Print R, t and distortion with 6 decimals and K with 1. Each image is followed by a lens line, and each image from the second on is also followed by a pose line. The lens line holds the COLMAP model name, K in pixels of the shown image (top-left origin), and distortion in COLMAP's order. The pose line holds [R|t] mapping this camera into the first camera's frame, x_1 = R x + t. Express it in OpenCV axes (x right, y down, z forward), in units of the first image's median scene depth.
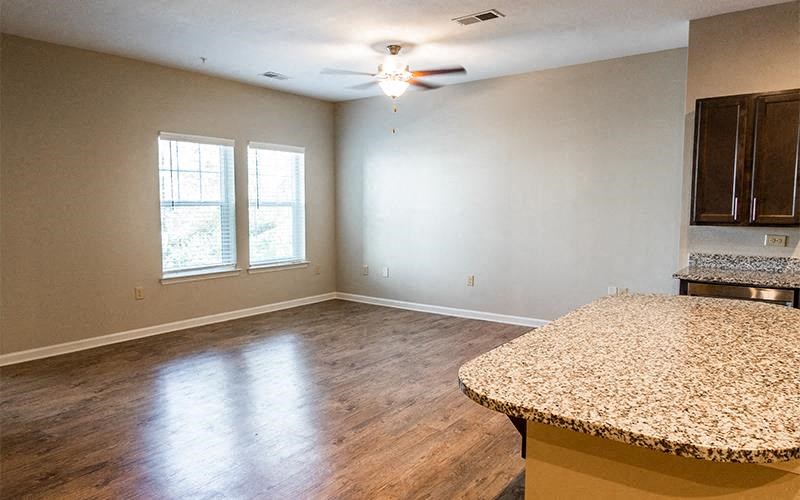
lens RADIAL K [[533.1, 0, 401.8], [0, 533.1, 249.1], [0, 0, 1]] dist [0.004102, 0.001729]
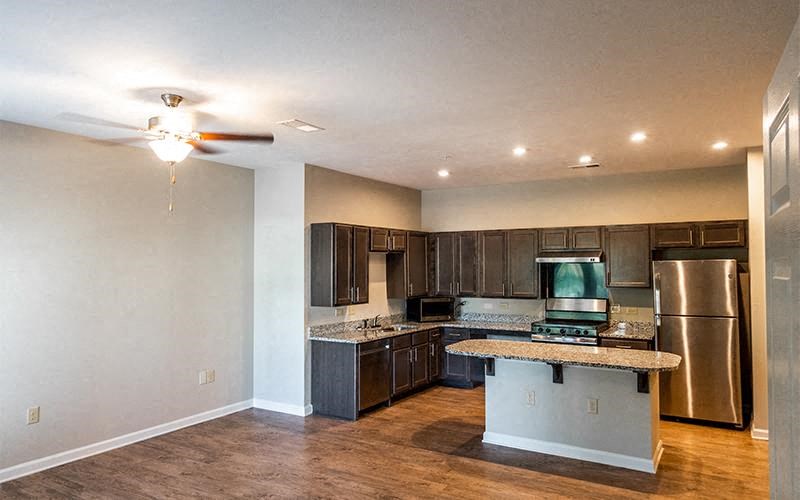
lens RADIAL K [[533.1, 0, 400.1], [0, 533.1, 255.0], [0, 0, 1]] dist [0.004102, 0.001729]
pose [[-0.082725, 0.028079, 0.996177, -0.748334], [0.085732, 0.996098, -0.020957, -0.112700], [-0.992878, 0.083671, -0.084809, 0.755032]]
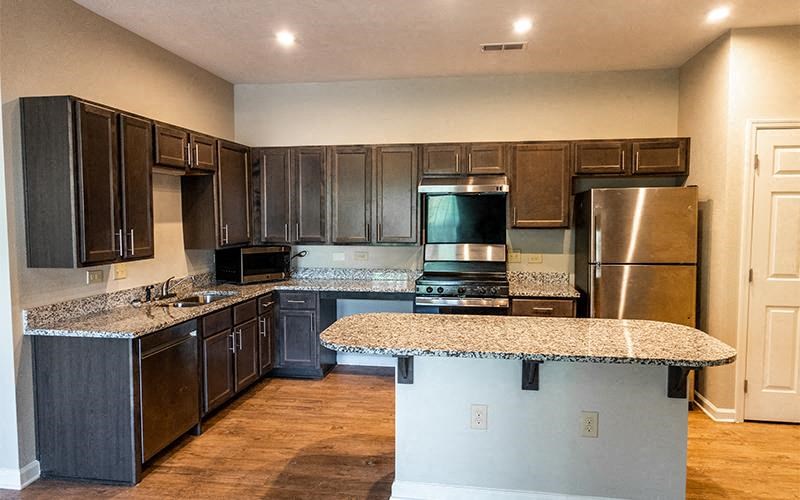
lens RADIAL K [[533.1, 0, 395.7], [0, 533.1, 250.1], [0, 0, 1]] dist [0.004102, 0.001729]
pose [[-0.452500, -0.051476, 0.890278, -0.243059], [0.076235, 0.992445, 0.096131, -0.085127], [-0.888500, 0.111370, -0.445157, 0.760715]]
